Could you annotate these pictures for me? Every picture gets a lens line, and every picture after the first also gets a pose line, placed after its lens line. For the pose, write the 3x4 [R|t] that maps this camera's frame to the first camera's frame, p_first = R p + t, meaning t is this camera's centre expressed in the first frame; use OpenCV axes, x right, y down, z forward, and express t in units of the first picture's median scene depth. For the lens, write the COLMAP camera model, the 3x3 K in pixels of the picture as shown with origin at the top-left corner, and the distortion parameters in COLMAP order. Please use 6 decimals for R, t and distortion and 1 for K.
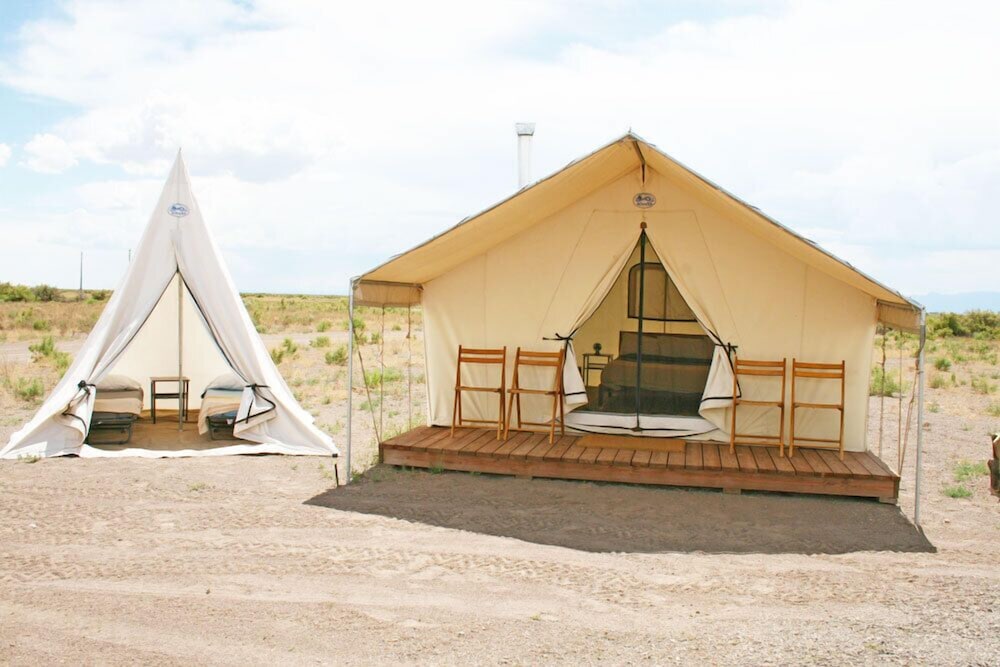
lens RADIAL K [[911.2, 0, 500.0], [0, 911.2, 333.5], [0, 0, 1]] dist [-0.136491, 0.005157]
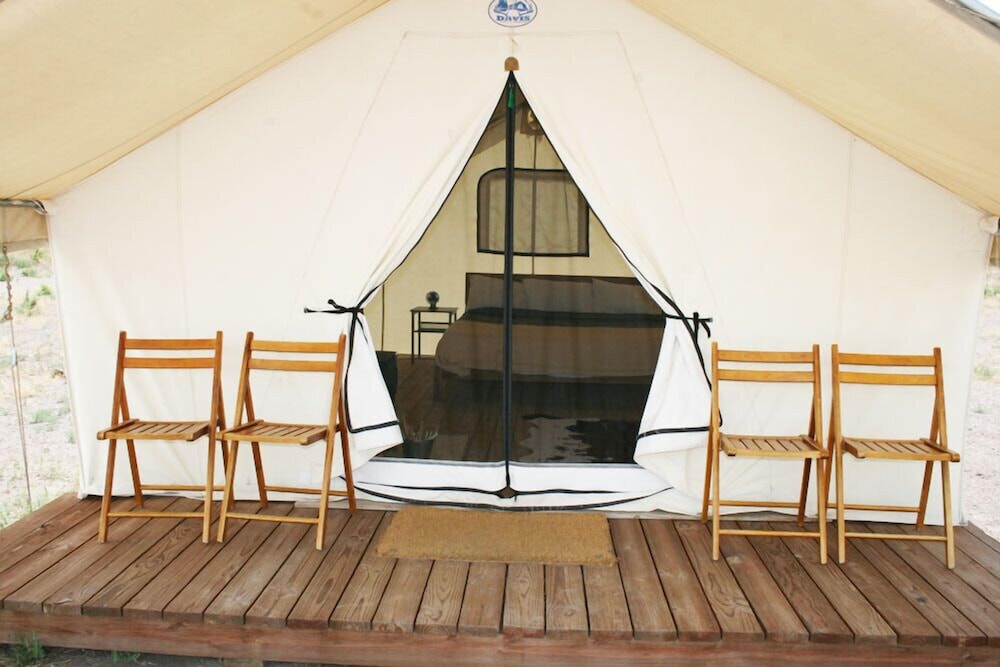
lens RADIAL K [[911.2, 0, 500.0], [0, 911.2, 333.5], [0, 0, 1]] dist [-0.136491, 0.005157]
pose [[0.985831, -0.034009, 0.164257, 0.071221], [0.020748, 0.996434, 0.081785, -0.019112], [-0.166453, -0.077218, 0.983021, 0.531838]]
